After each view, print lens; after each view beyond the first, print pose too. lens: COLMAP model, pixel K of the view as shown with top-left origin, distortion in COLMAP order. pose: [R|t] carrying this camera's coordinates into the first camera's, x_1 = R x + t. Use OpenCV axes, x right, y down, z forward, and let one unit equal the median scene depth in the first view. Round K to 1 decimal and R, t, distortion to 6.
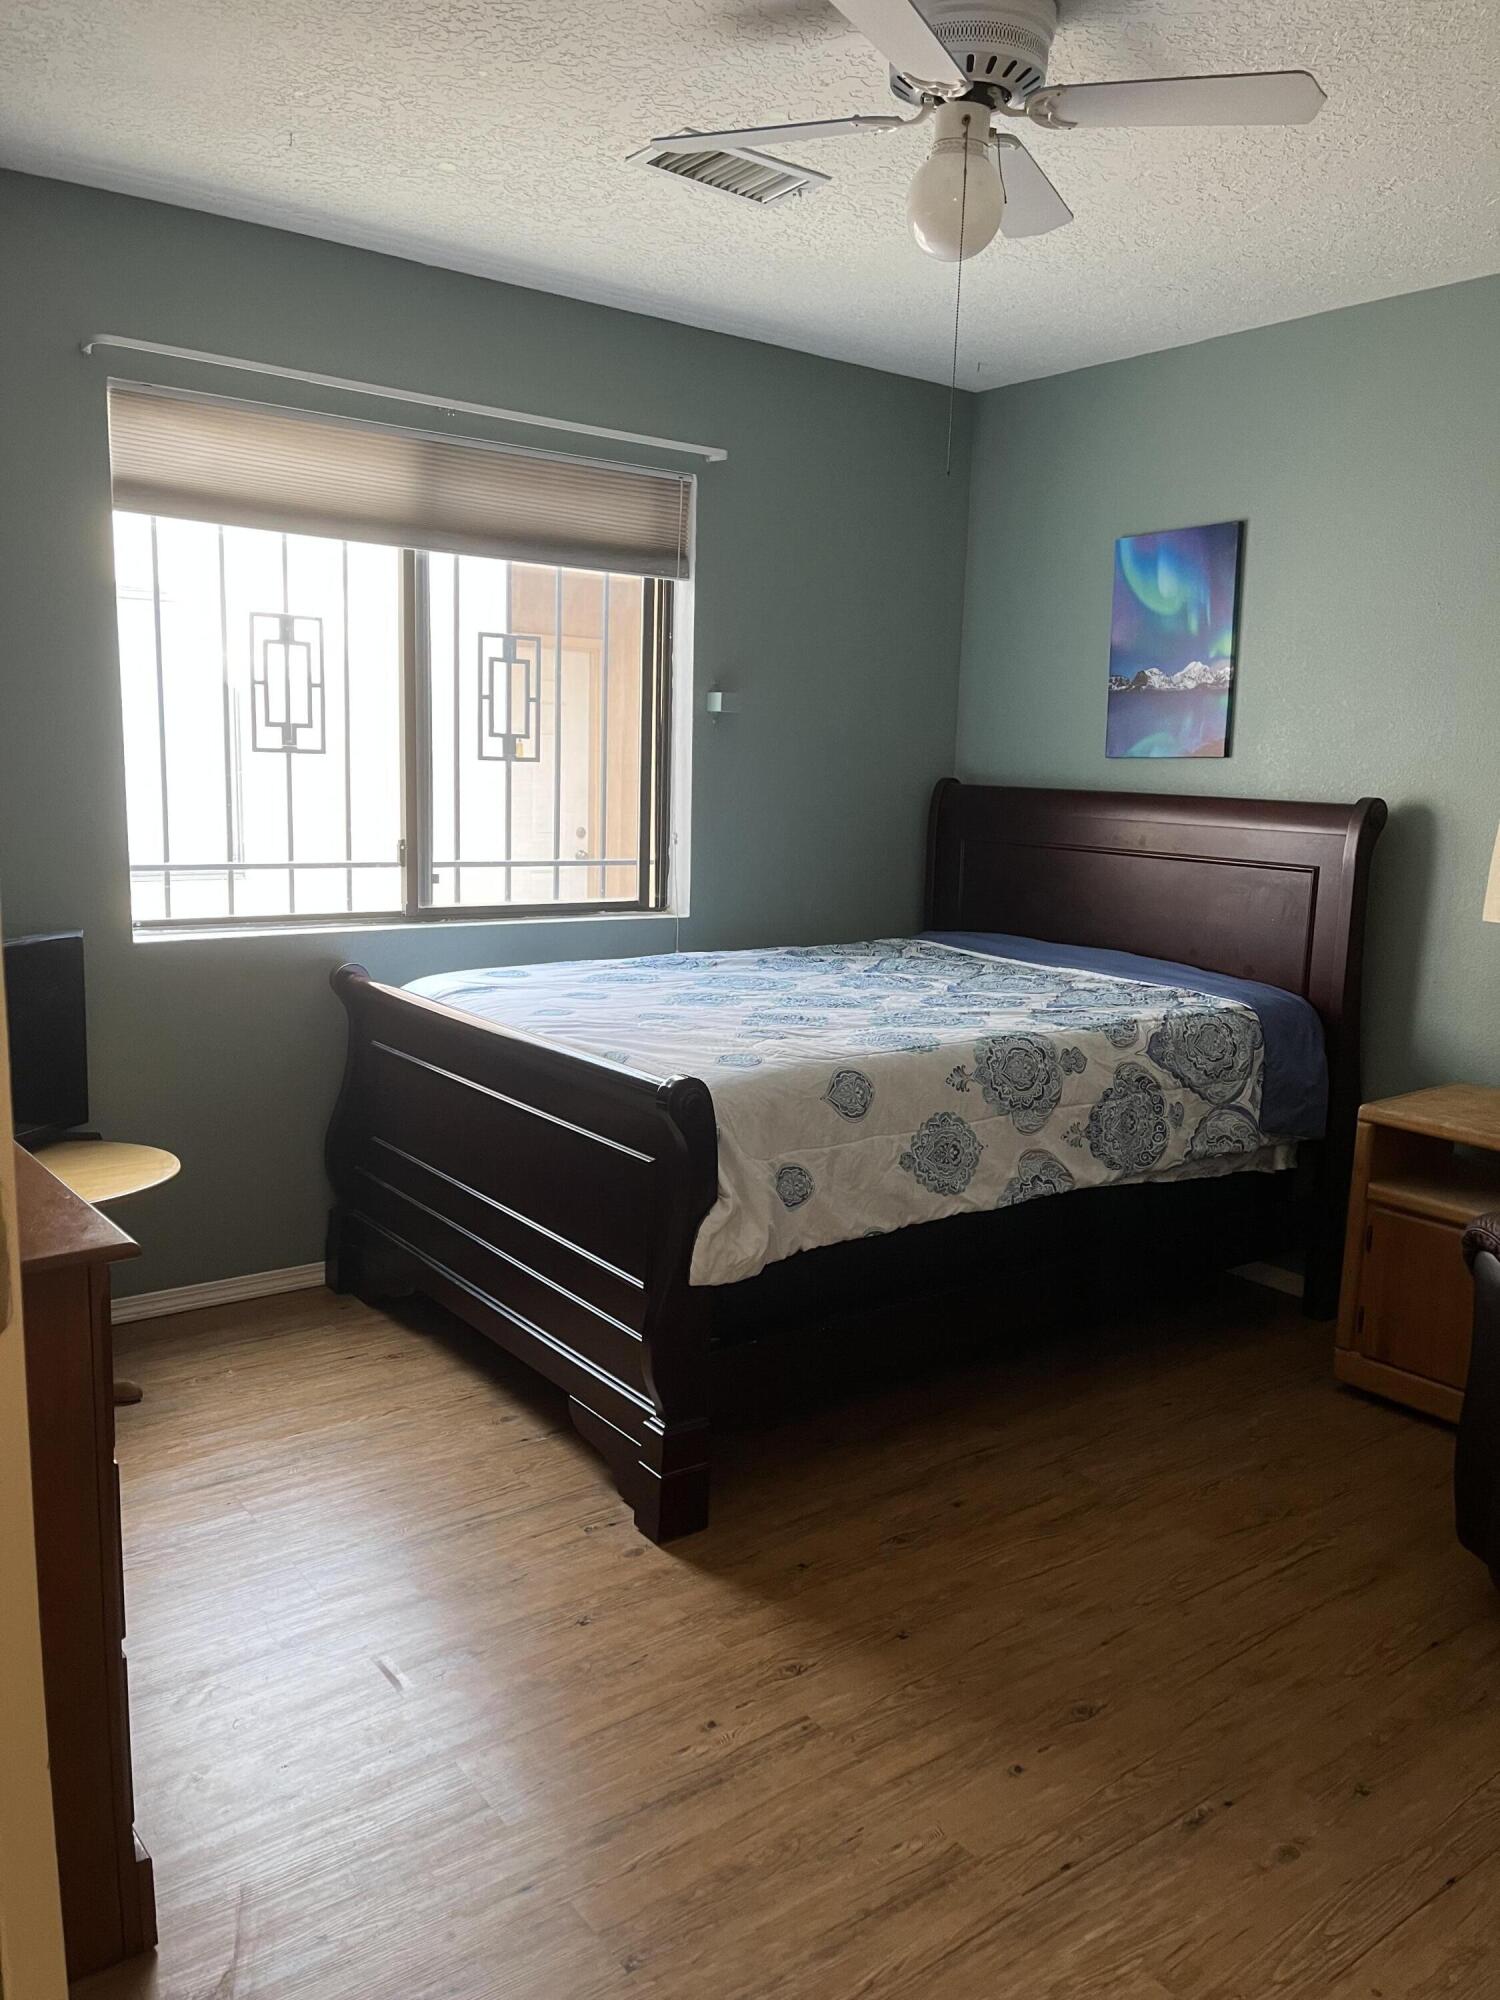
lens RADIAL K [[1514.2, 0, 751.2], [0, 1514.2, 982.1], [0, 0, 1]] dist [0.059789, -0.069640]
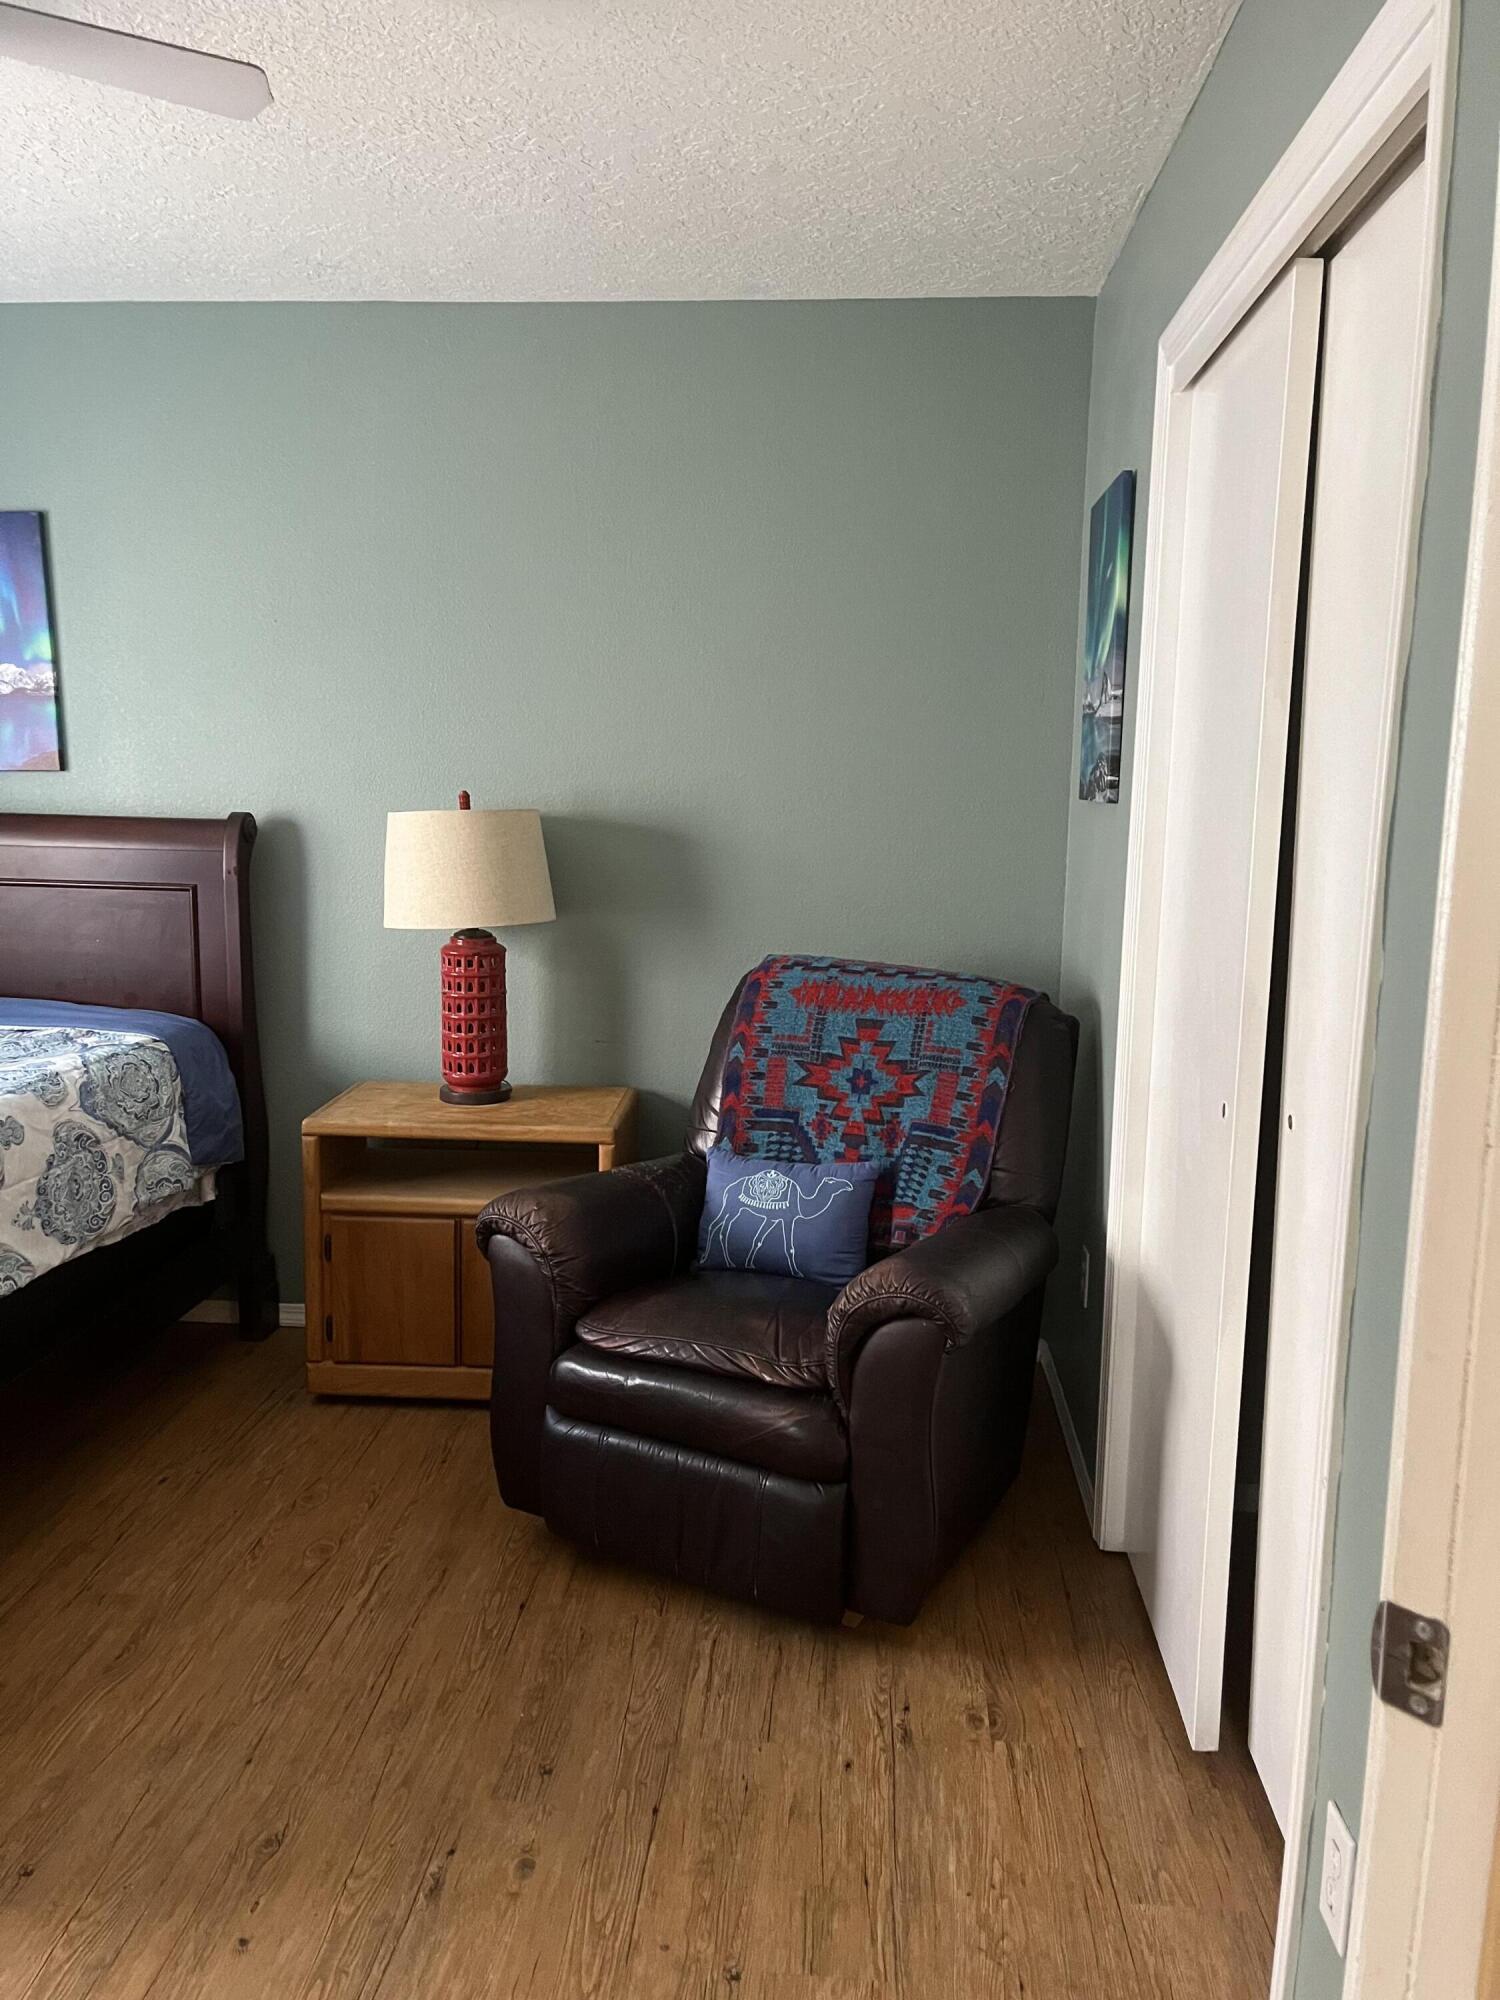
lens RADIAL K [[1514.2, 0, 746.8], [0, 1514.2, 1001.7], [0, 0, 1]] dist [0.059789, -0.069640]
pose [[0.674209, -0.127918, 0.727378, -0.120703], [0.116257, 0.990989, 0.066518, -0.028823], [-0.729333, 0.039715, 0.683005, 0.096687]]
